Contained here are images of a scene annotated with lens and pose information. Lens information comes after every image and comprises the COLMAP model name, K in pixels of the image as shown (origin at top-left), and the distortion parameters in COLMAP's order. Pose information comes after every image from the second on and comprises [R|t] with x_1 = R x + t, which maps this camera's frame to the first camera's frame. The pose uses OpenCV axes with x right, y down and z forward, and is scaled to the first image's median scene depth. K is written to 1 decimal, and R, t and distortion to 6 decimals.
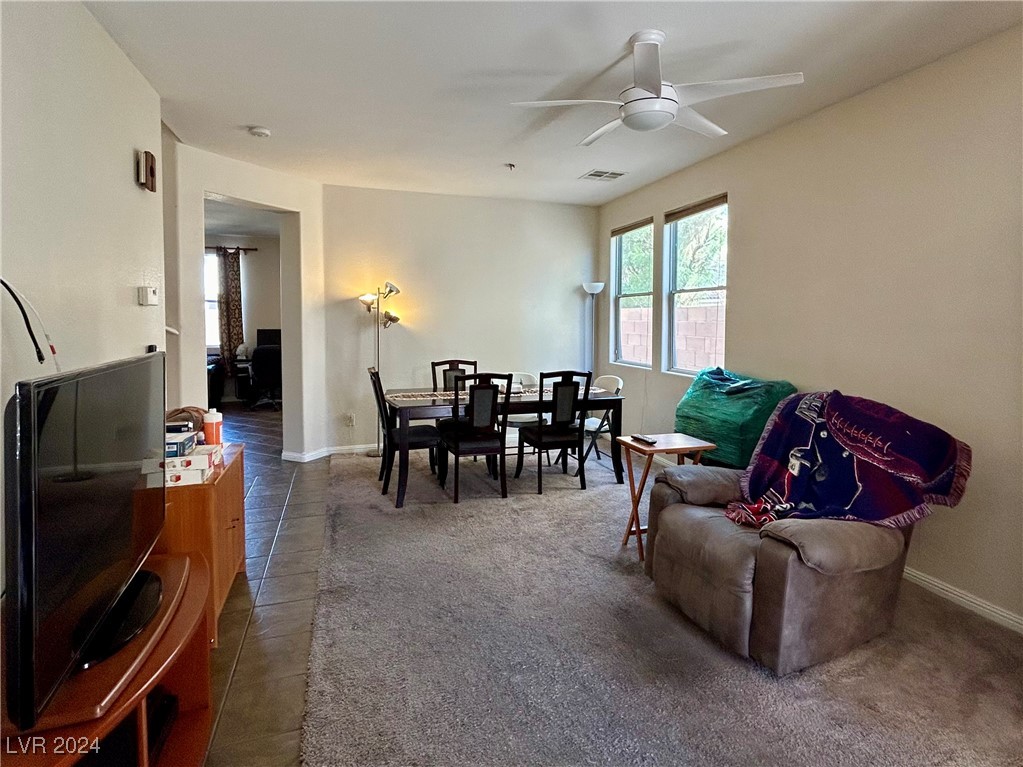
lens RADIAL K [[514.3, 0, 522.4], [0, 514.3, 339.5], [0, 0, 1]] dist [0.002856, 0.000064]
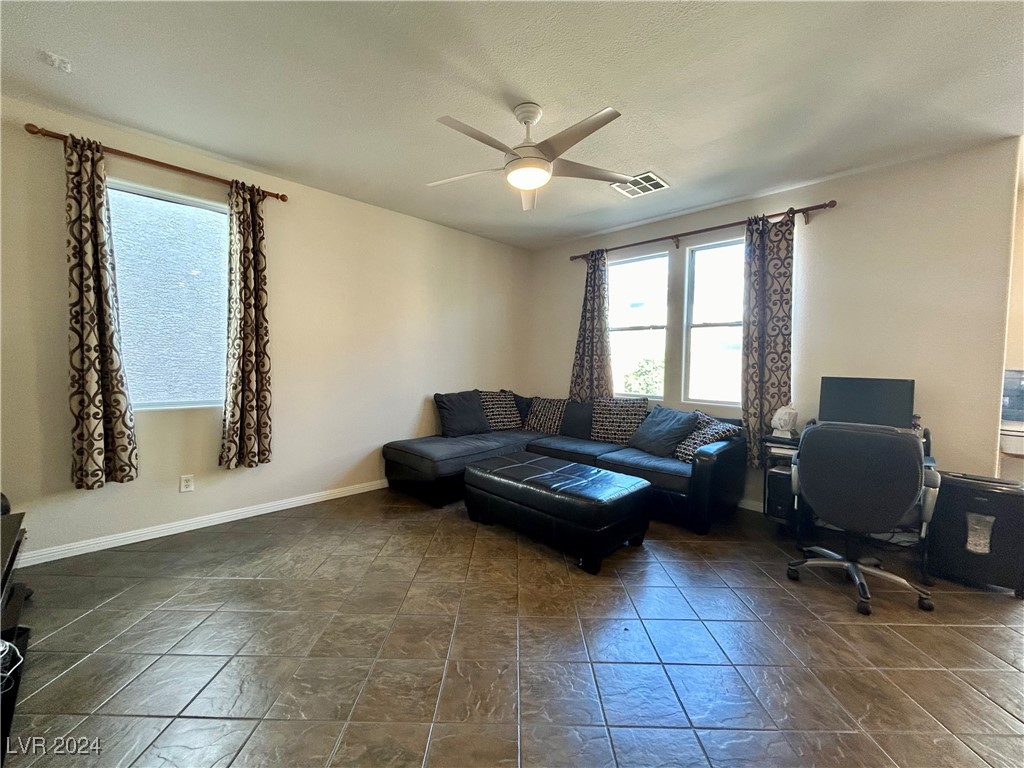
lens RADIAL K [[416.8, 0, 512.2], [0, 416.8, 381.9], [0, 0, 1]] dist [-0.000628, 0.001496]
pose [[0.432664, 0.046404, -0.900360, -0.460529], [-0.053189, 0.998249, 0.025889, -0.015903], [0.899985, 0.036688, 0.434375, 0.906141]]
